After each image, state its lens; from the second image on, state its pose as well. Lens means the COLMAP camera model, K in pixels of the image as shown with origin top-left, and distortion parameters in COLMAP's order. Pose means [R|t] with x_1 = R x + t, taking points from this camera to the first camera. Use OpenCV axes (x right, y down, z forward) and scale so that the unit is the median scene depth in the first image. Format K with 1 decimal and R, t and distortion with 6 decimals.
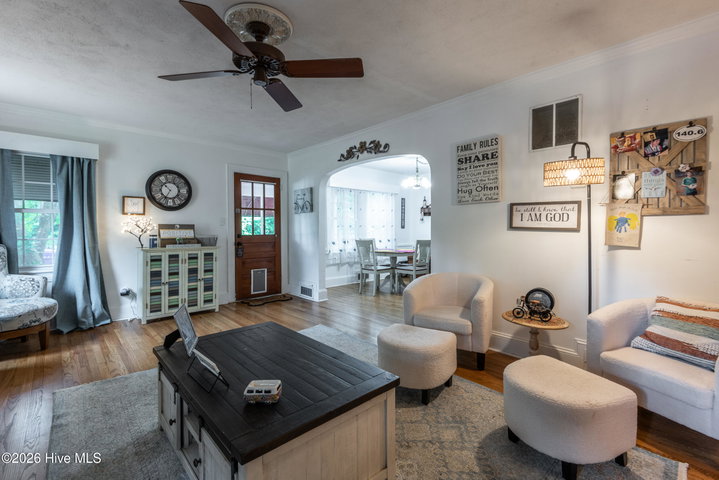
lens RADIAL K [[329.1, 0, 358.3], [0, 329.1, 235.2], [0, 0, 1]] dist [-0.000632, -0.000437]
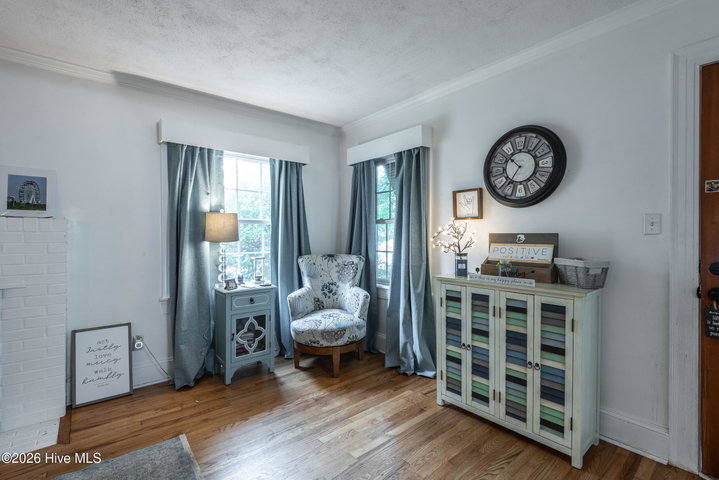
lens RADIAL K [[334.4, 0, 356.4], [0, 334.4, 238.9], [0, 0, 1]] dist [0.001445, -0.000738]
pose [[-0.053343, 0.007144, -0.998551, -0.042627], [-0.018862, 0.999789, 0.008160, -0.025708], [0.998398, 0.019270, -0.053197, 0.816242]]
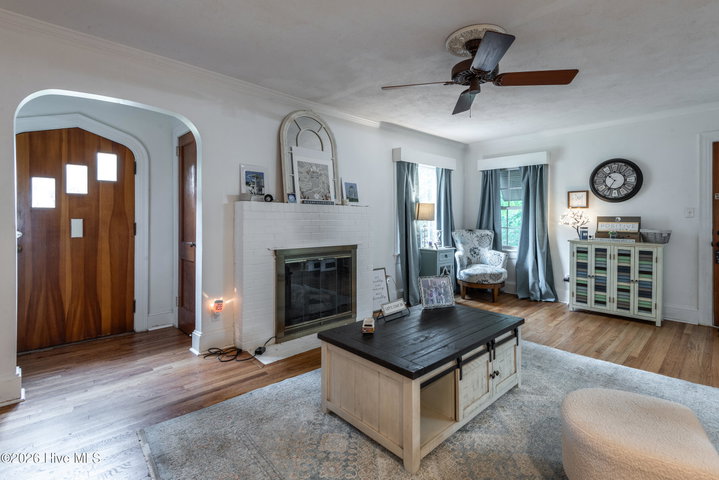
lens RADIAL K [[337.8, 0, 356.8], [0, 337.8, 216.1], [0, 0, 1]] dist [-0.000845, -0.005380]
pose [[-0.011191, -0.005305, -0.999923, 0.418417], [-0.025461, 0.999663, -0.005019, -0.011971], [0.999613, 0.025403, -0.011322, 0.291004]]
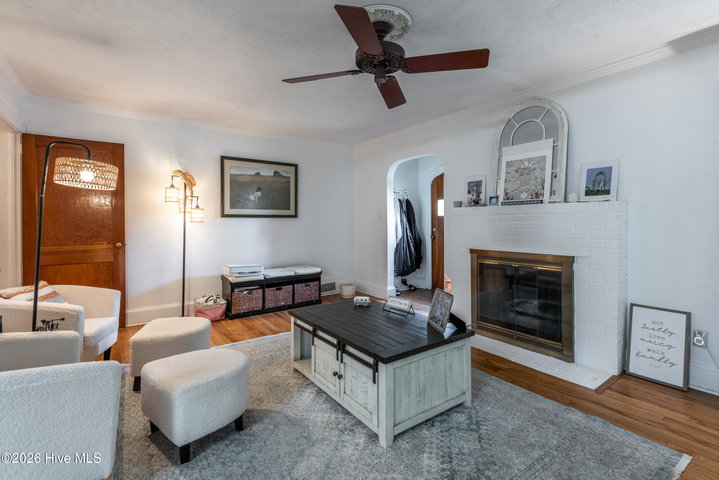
lens RADIAL K [[340.3, 0, 380.5], [0, 340.3, 222.5], [0, 0, 1]] dist [-0.001880, -0.000521]
pose [[-0.995170, 0.004487, 0.098068, -0.186001], [0.006556, 0.999763, 0.020782, -0.021011], [-0.097951, 0.021324, -0.994963, 0.972928]]
